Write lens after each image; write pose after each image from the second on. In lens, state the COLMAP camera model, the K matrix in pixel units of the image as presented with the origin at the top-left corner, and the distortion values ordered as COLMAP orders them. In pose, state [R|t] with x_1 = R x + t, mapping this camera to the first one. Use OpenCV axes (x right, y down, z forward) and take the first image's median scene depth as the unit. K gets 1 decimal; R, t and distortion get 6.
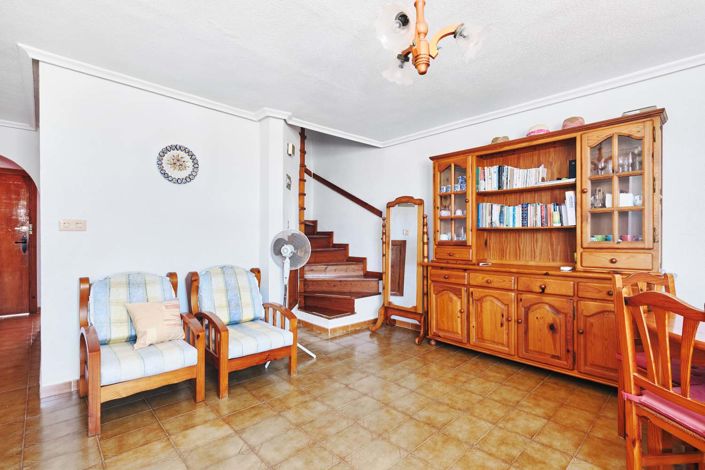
lens RADIAL K [[339.8, 0, 352.9], [0, 339.8, 236.5], [0, 0, 1]] dist [-0.002558, 0.000086]
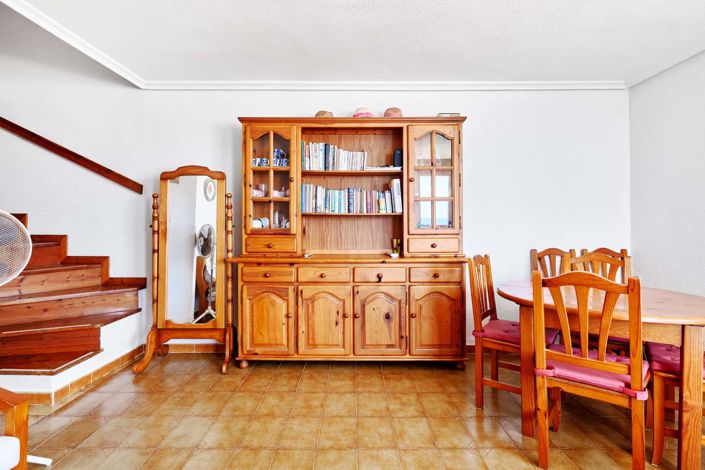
lens RADIAL K [[351.7, 0, 341.8], [0, 351.7, 221.0], [0, 0, 1]] dist [0.001303, 0.001510]
pose [[0.679908, 0.012667, 0.733188, -0.211817], [-0.003063, 0.999891, -0.014434, 0.007142], [-0.733291, 0.007568, 0.679873, 0.346523]]
